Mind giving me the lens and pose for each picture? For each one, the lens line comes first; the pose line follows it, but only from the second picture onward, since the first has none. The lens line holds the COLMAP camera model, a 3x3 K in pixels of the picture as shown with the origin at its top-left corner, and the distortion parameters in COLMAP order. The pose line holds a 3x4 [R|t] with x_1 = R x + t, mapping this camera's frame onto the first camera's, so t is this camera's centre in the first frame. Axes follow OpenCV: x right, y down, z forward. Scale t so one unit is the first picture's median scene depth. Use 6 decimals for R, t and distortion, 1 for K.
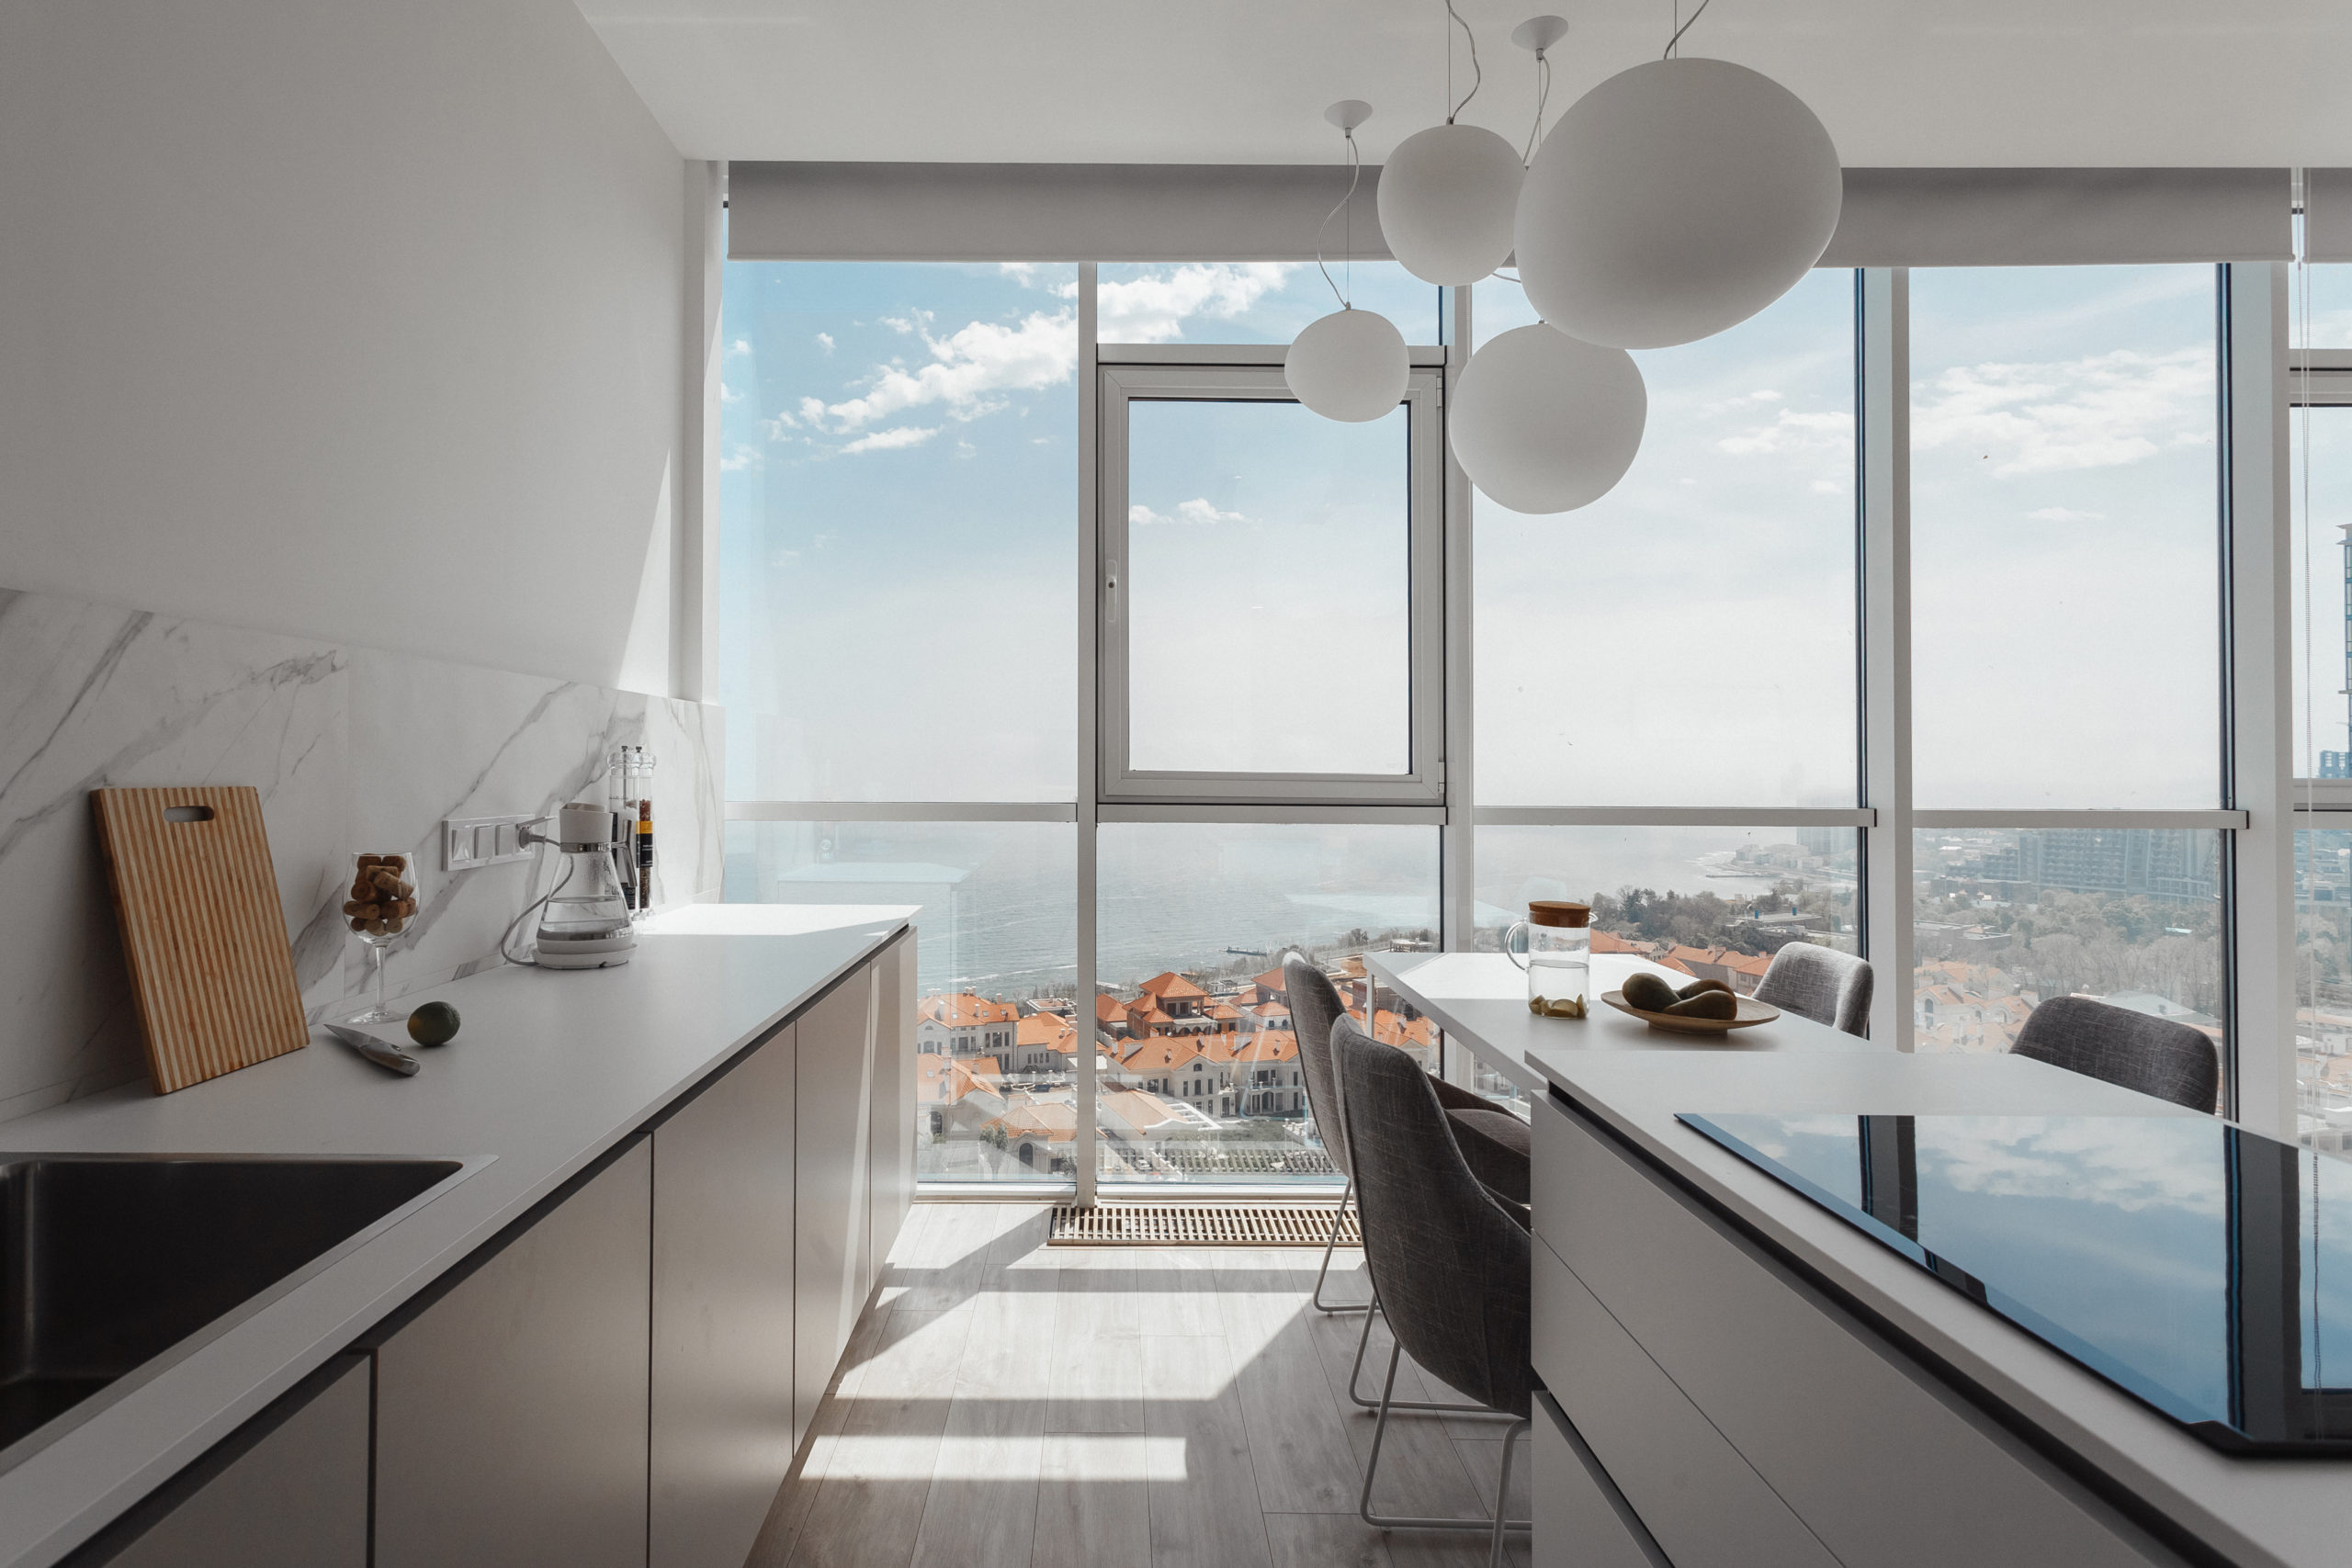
lens RADIAL K [[1194.0, 0, 1049.1], [0, 1194.0, 769.2], [0, 0, 1]] dist [-0.003346, -0.001654]
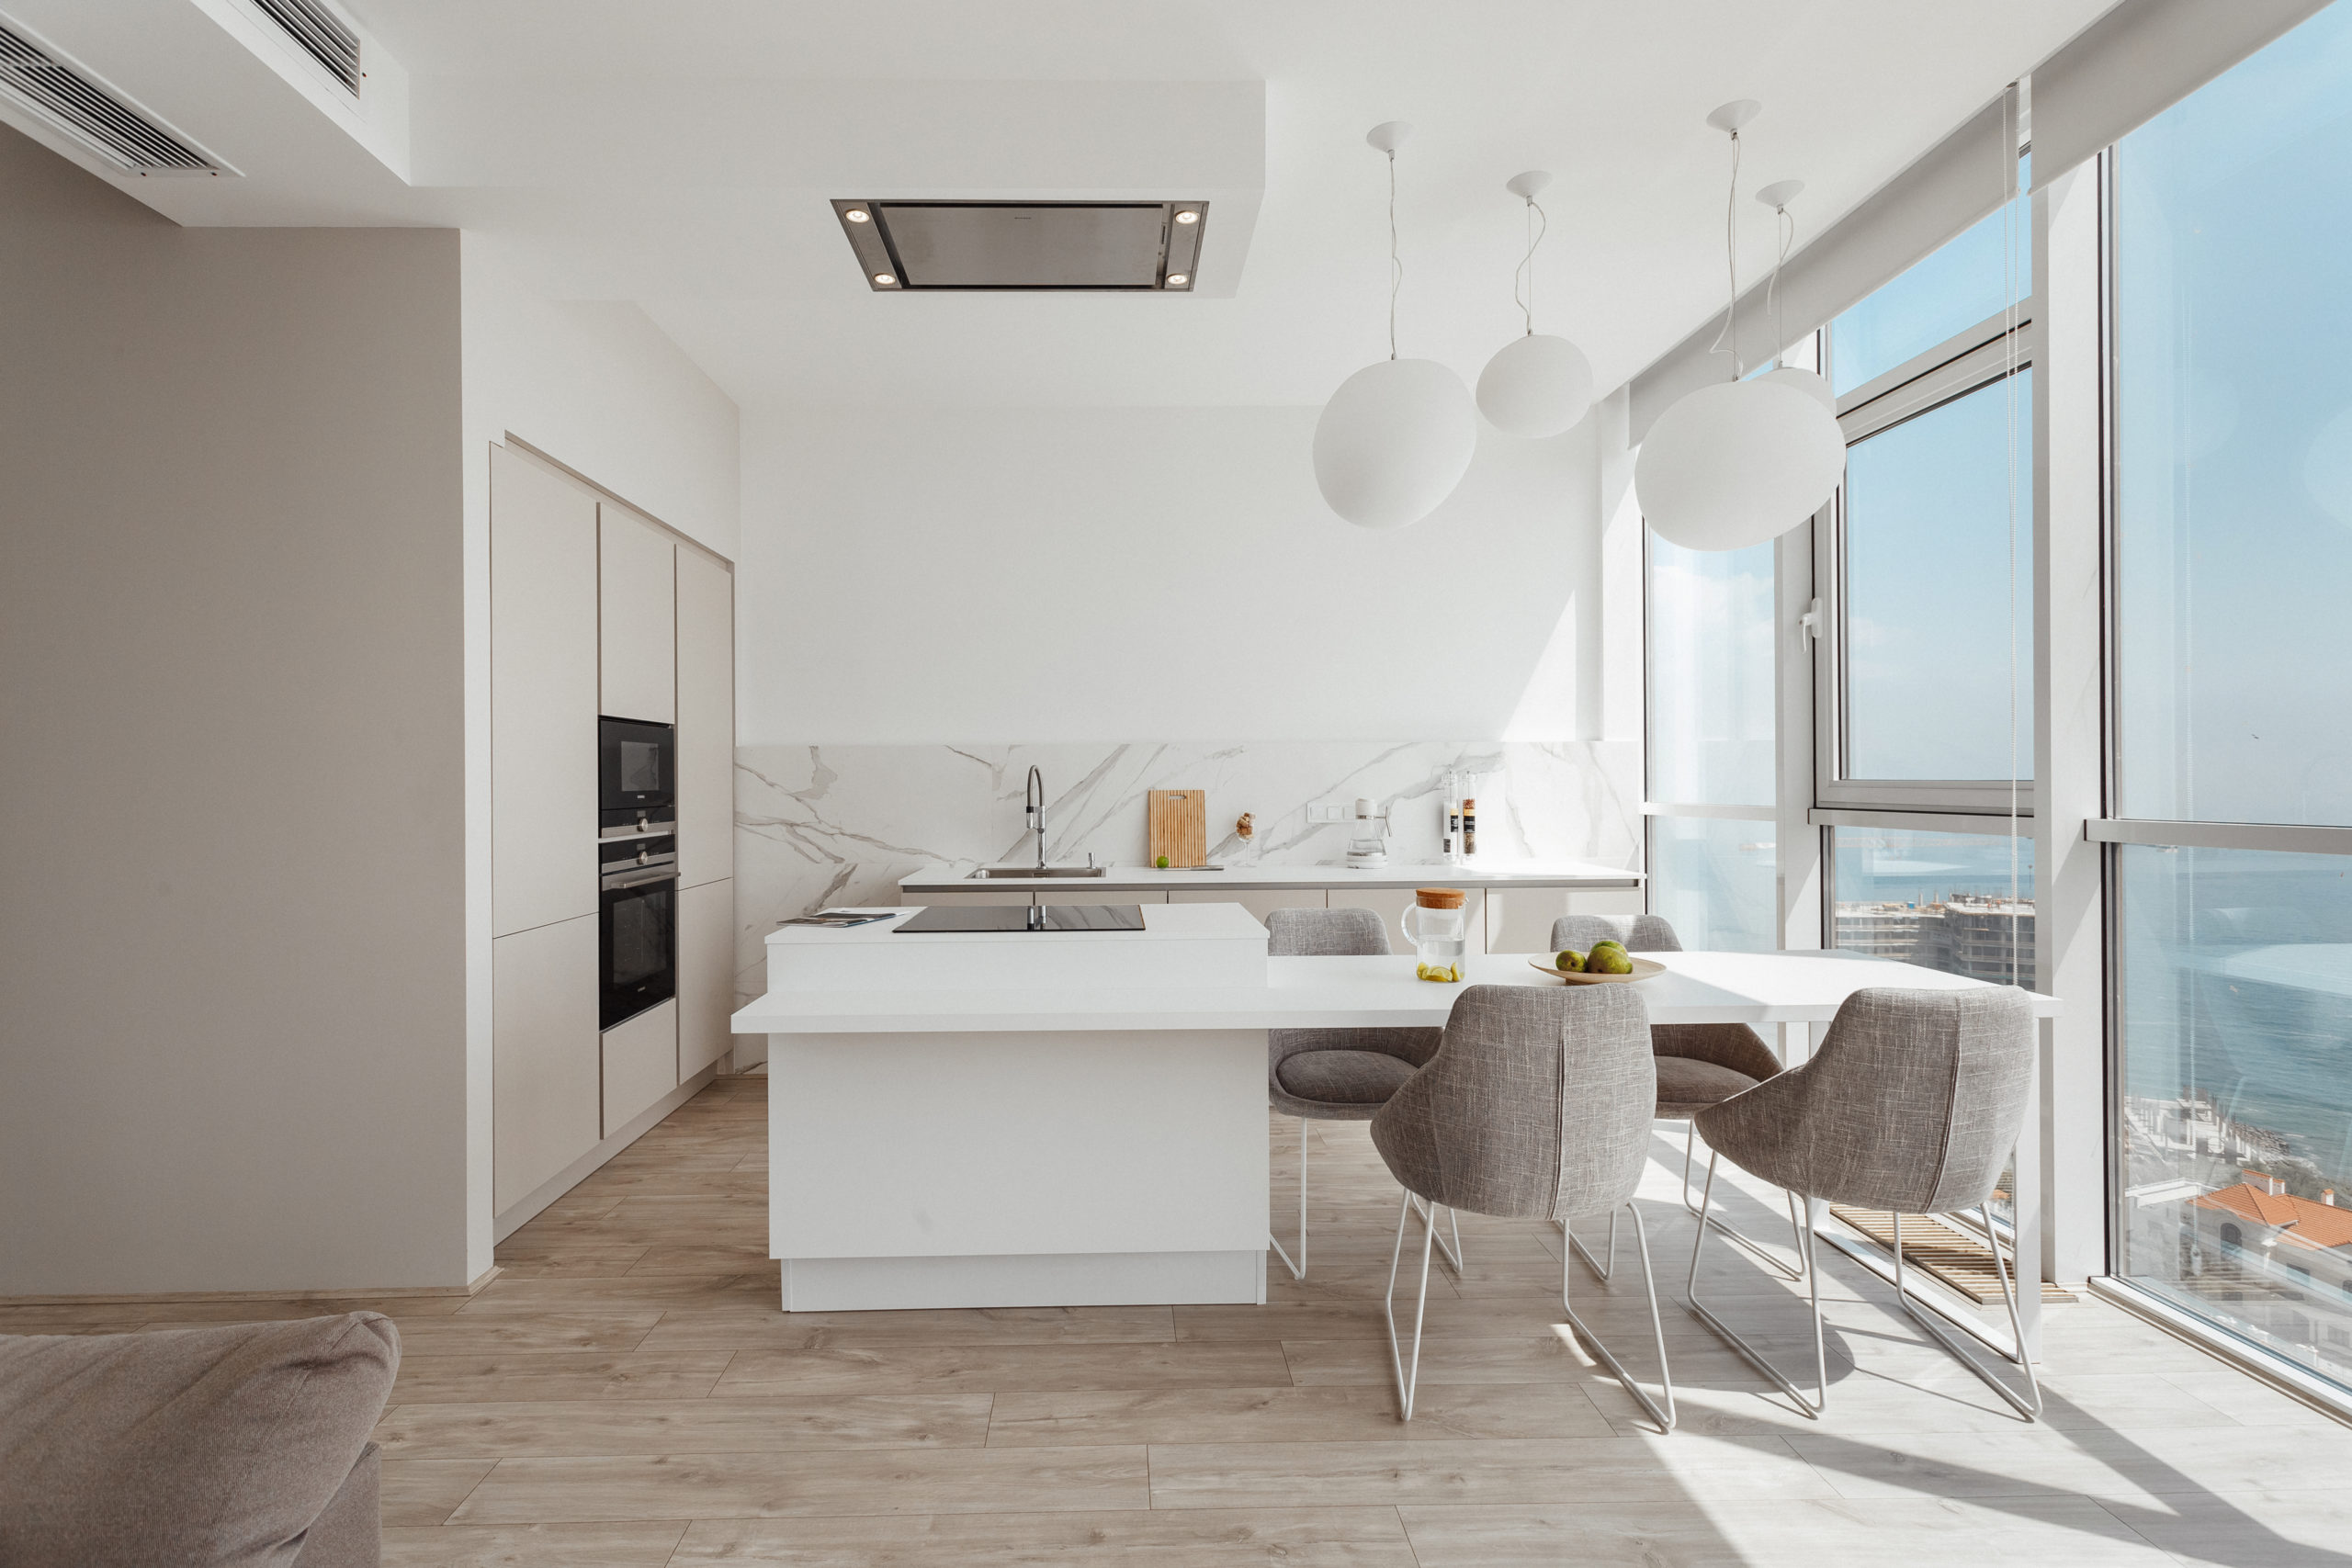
lens RADIAL K [[1125.4, 0, 1097.1], [0, 1125.4, 787.2], [0, 0, 1]] dist [-0.000849, 0.000185]
pose [[-0.014344, -0.005475, -0.999882, 1.021302], [0.007653, 0.999955, -0.005585, 0.008858], [0.999868, -0.007733, -0.014301, 0.285116]]
